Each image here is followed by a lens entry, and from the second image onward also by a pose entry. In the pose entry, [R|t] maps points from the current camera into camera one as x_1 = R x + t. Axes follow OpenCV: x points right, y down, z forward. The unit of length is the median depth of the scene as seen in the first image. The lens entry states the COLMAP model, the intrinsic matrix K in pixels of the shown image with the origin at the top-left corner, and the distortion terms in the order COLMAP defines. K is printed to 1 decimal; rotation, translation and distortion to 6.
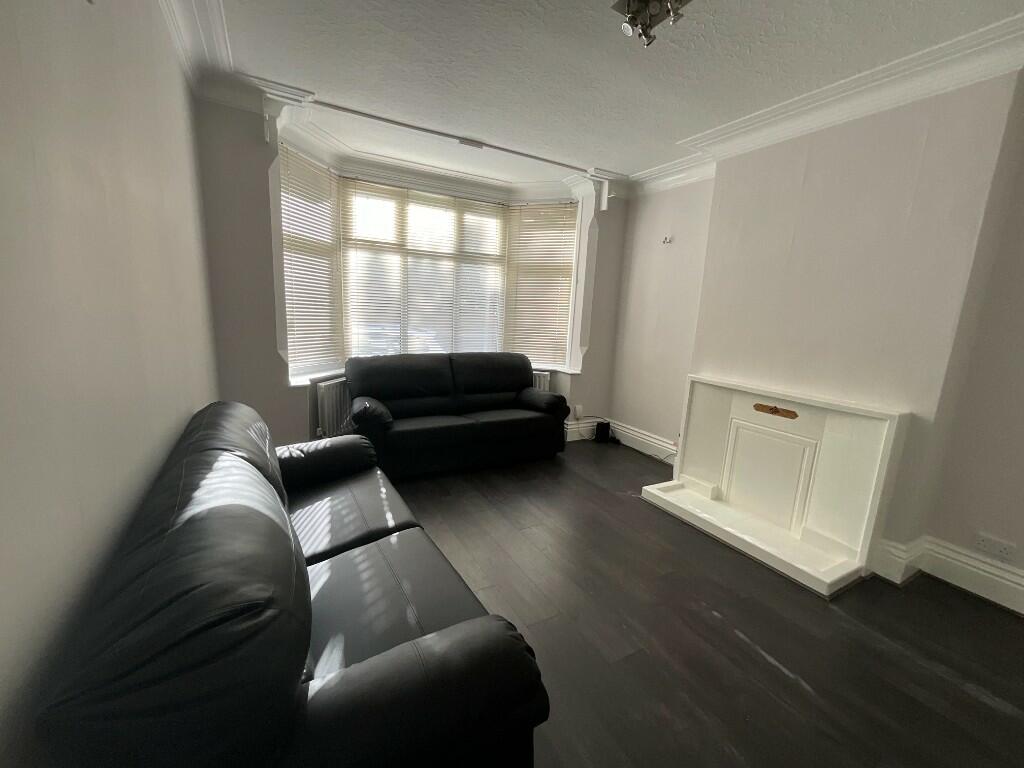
lens RADIAL K [[418.4, 0, 509.0], [0, 418.4, 384.2], [0, 0, 1]] dist [0.002070, -0.000016]
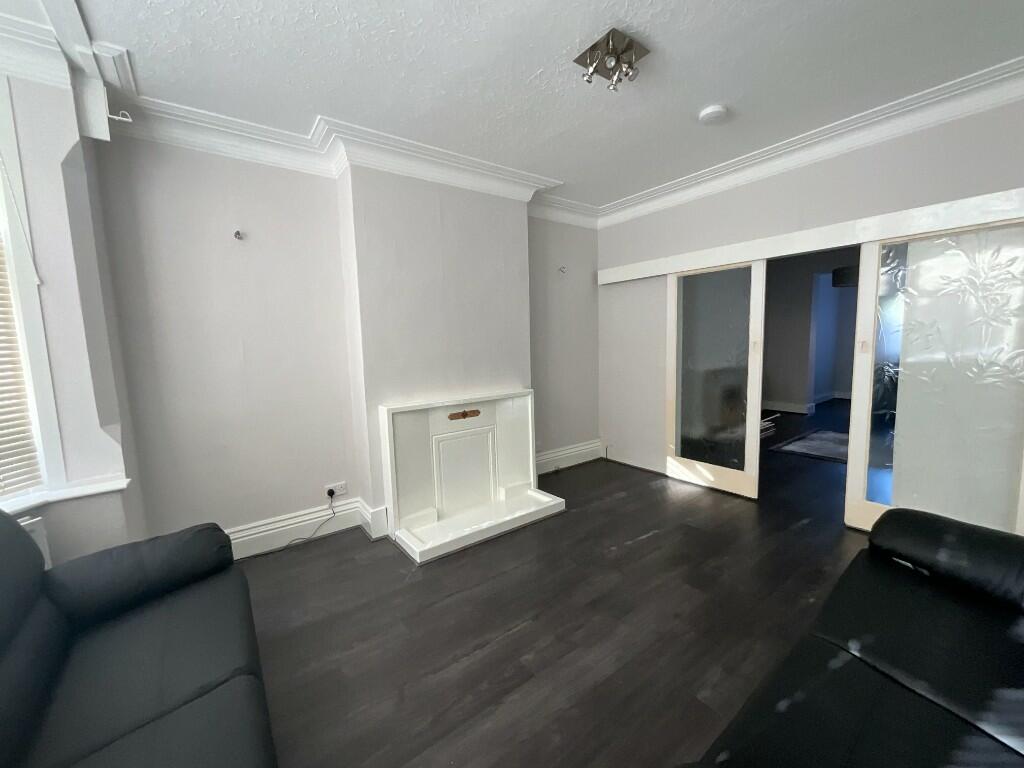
lens RADIAL K [[418.4, 0, 510.4], [0, 418.4, 385.5], [0, 0, 1]] dist [0.002070, -0.000016]
pose [[-0.131220, -0.154630, 0.979220, -0.502781], [0.204542, 0.962284, 0.179365, -0.193144], [-0.970023, 0.223828, -0.094643, 0.937202]]
